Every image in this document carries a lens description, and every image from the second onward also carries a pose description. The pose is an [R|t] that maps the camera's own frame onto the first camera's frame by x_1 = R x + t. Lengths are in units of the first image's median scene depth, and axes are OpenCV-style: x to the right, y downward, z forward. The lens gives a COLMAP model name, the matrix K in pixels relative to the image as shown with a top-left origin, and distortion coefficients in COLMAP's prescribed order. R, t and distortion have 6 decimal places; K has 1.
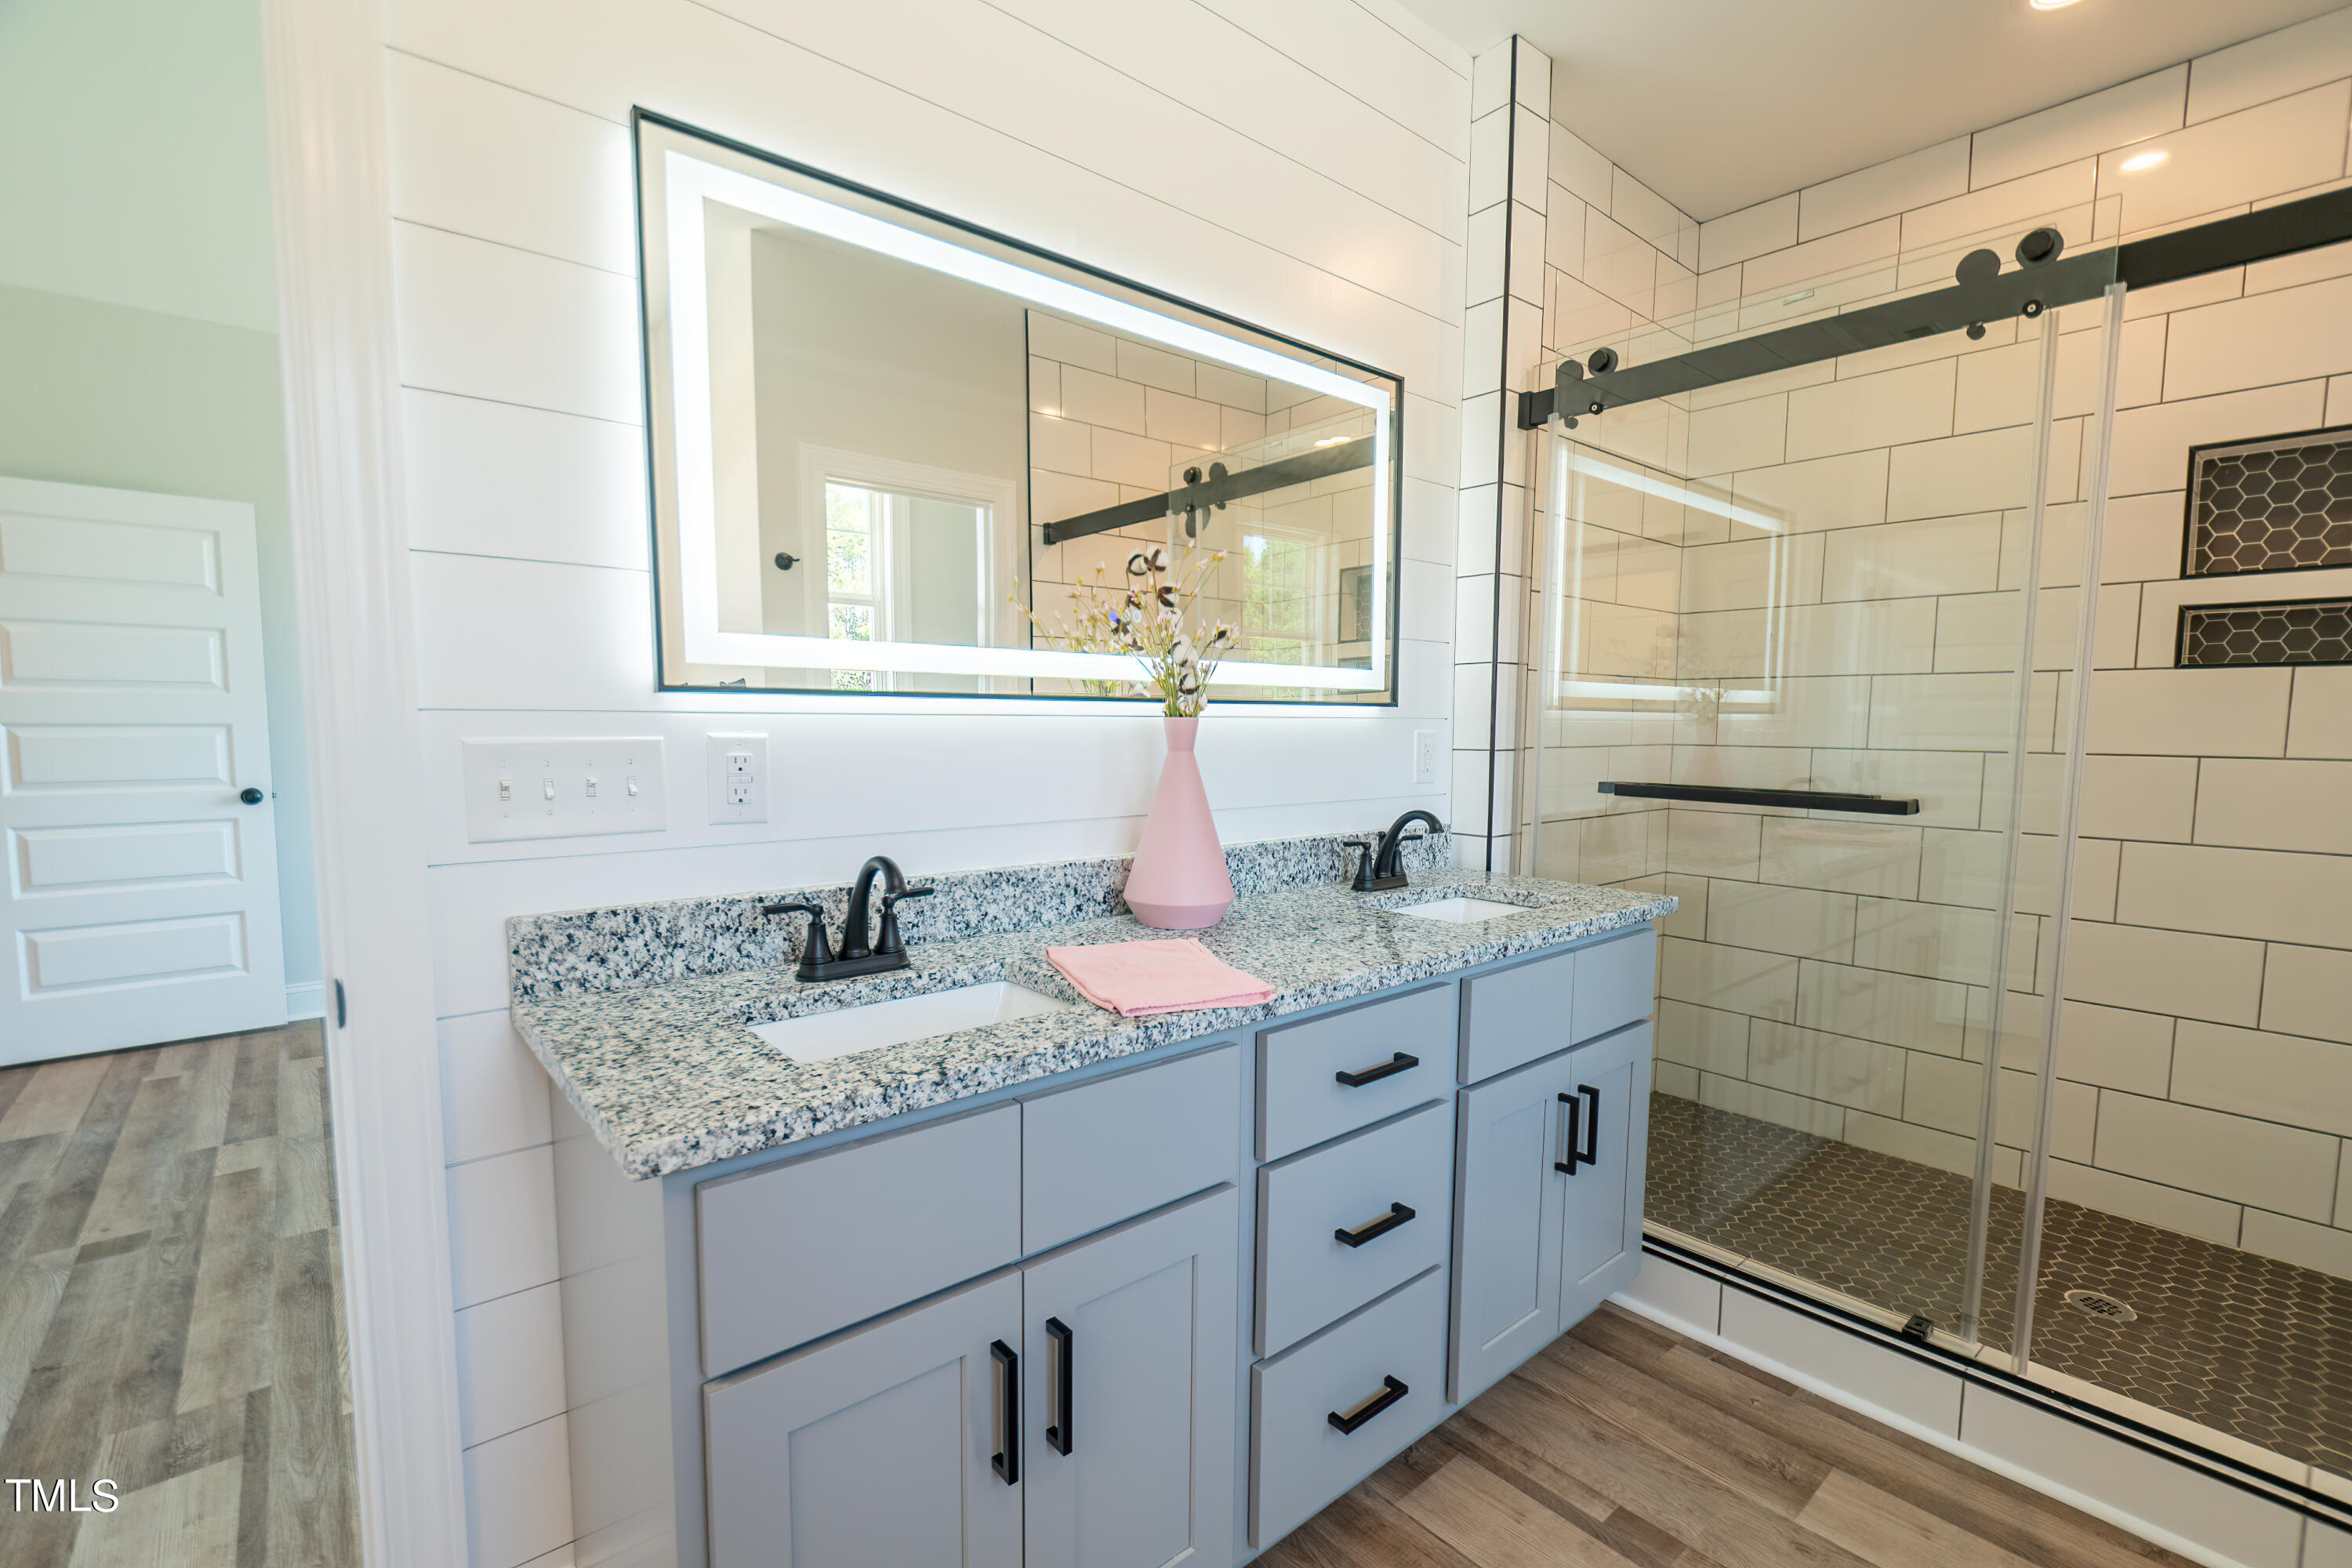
lens RADIAL K [[1047.9, 0, 1173.4], [0, 1047.9, 810.9], [0, 0, 1]] dist [0.004676, -0.004778]
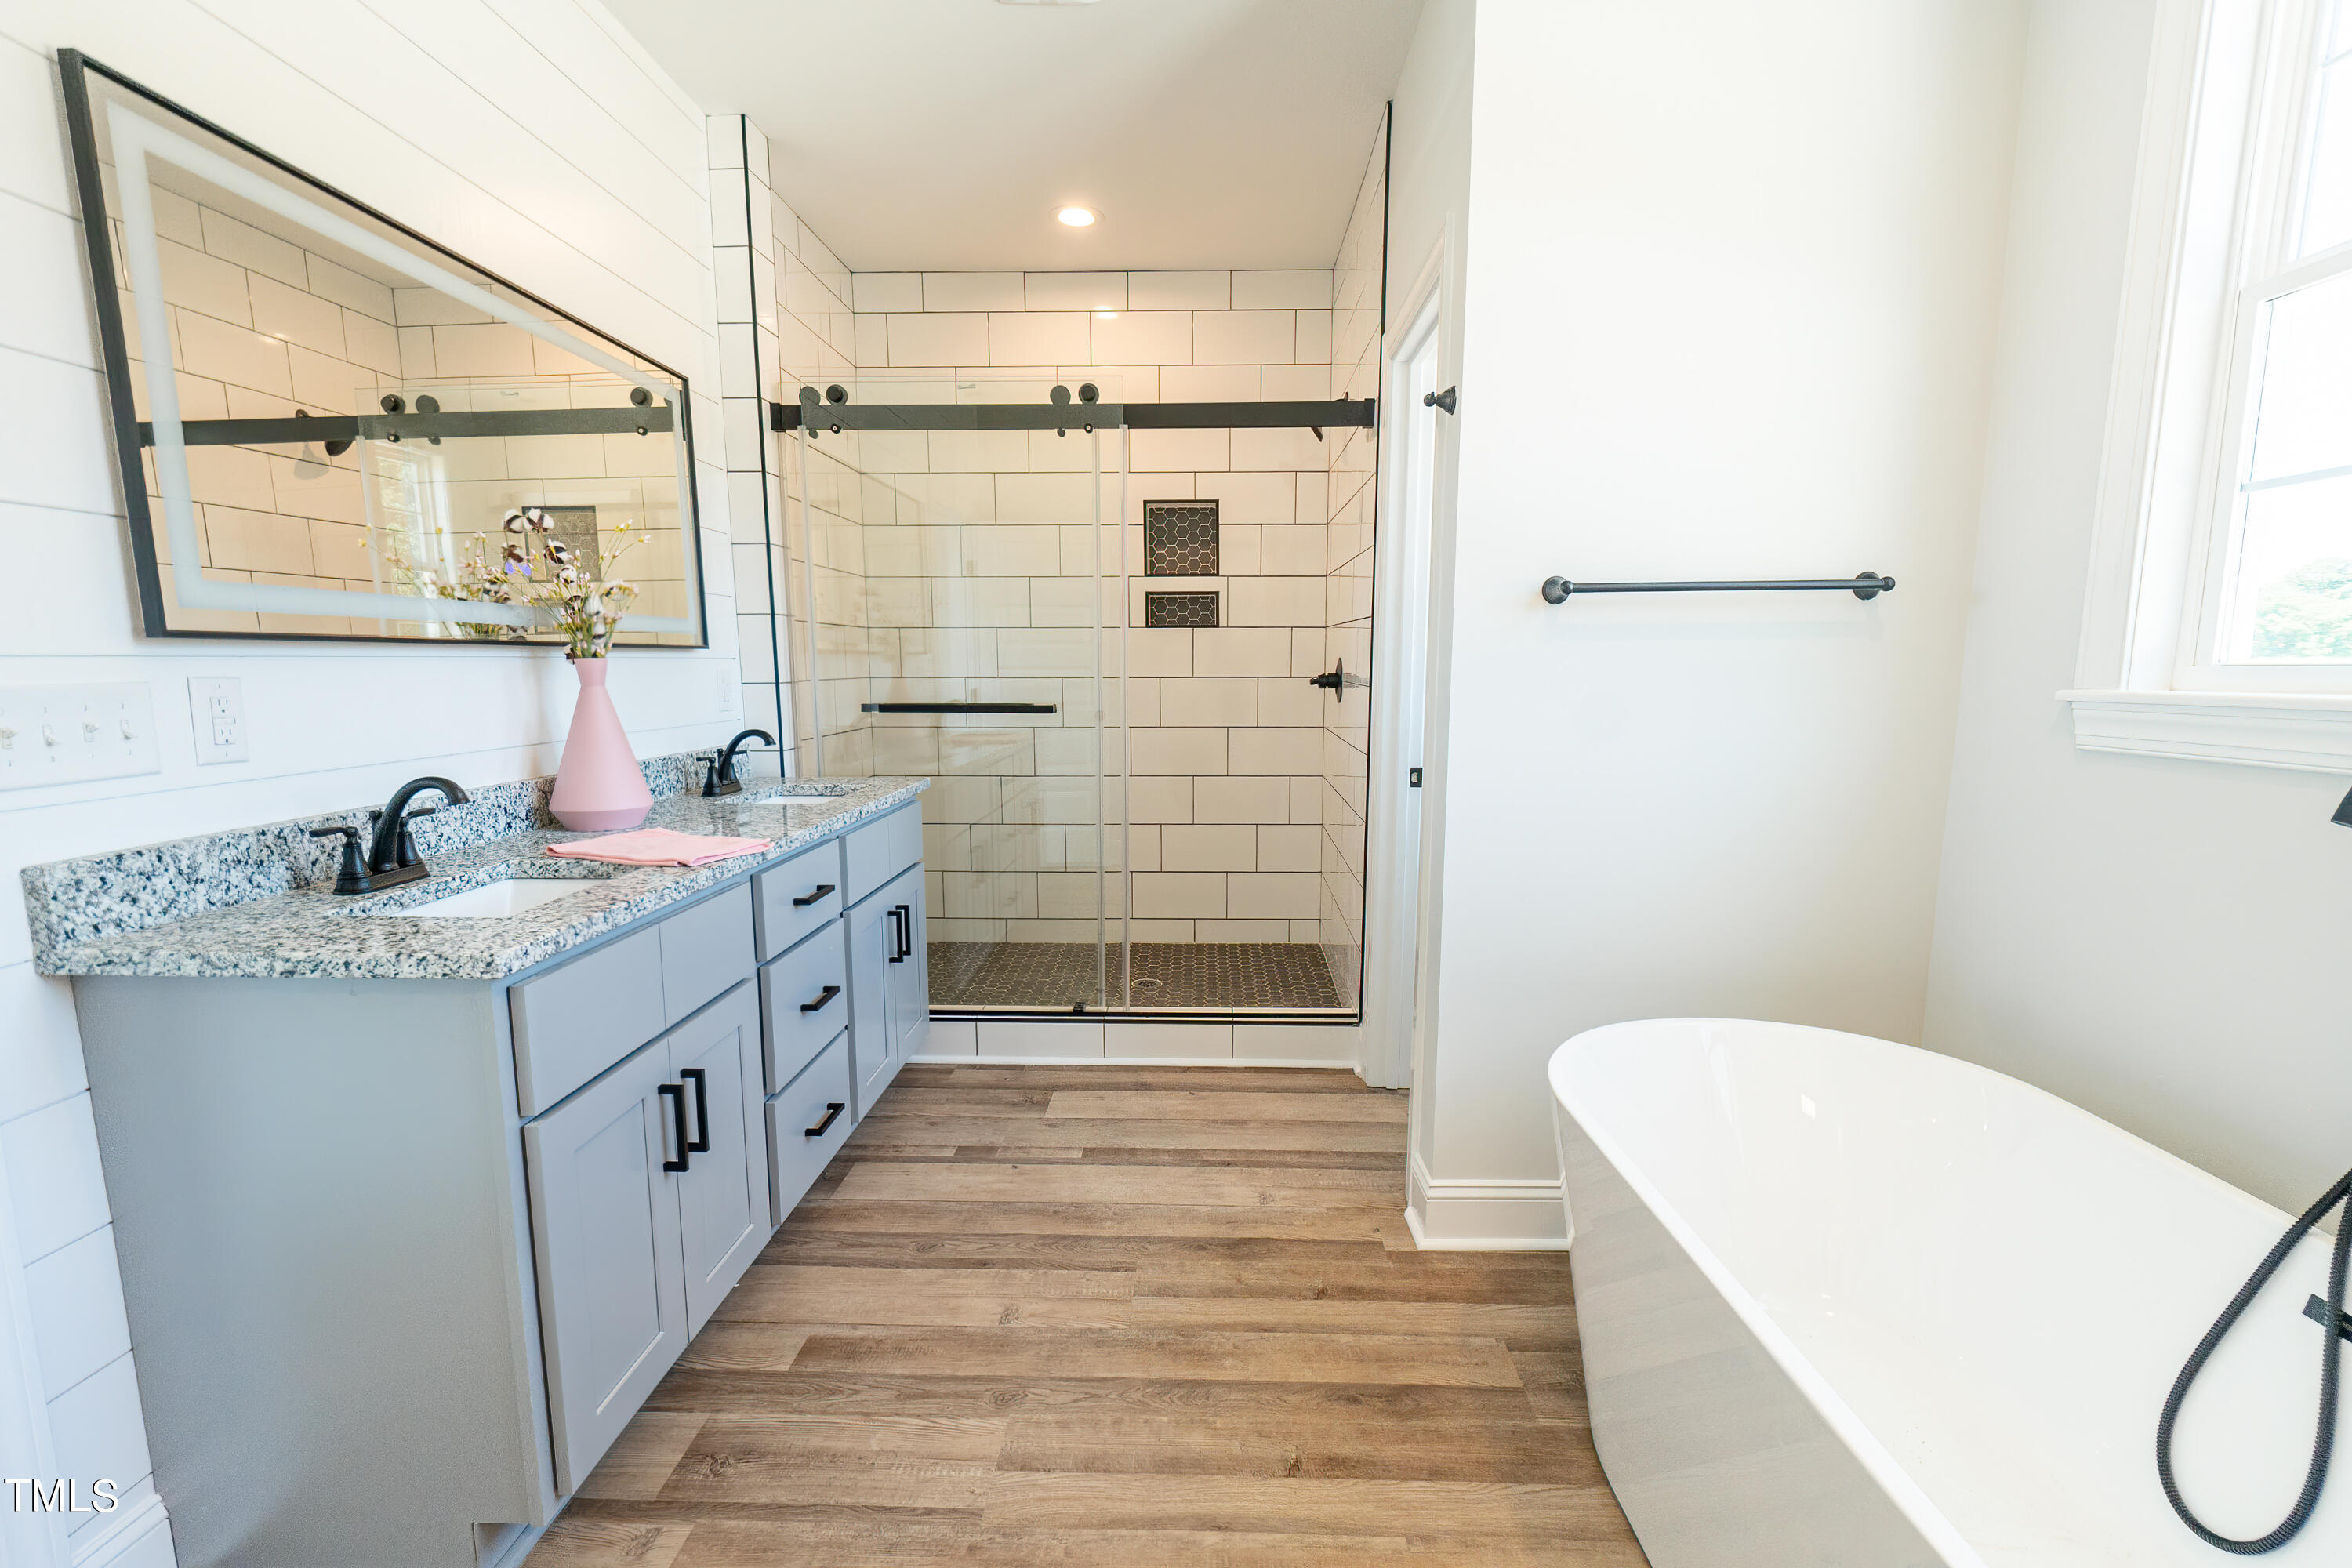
lens RADIAL K [[1047.9, 0, 1189.8], [0, 1047.9, 800.0], [0, 0, 1]] dist [0.004676, -0.004778]
pose [[0.670871, -0.104878, 0.734120, -0.434768], [0.070559, 0.994485, 0.077594, 0.028477], [-0.738209, -0.000257, 0.674572, -0.330537]]
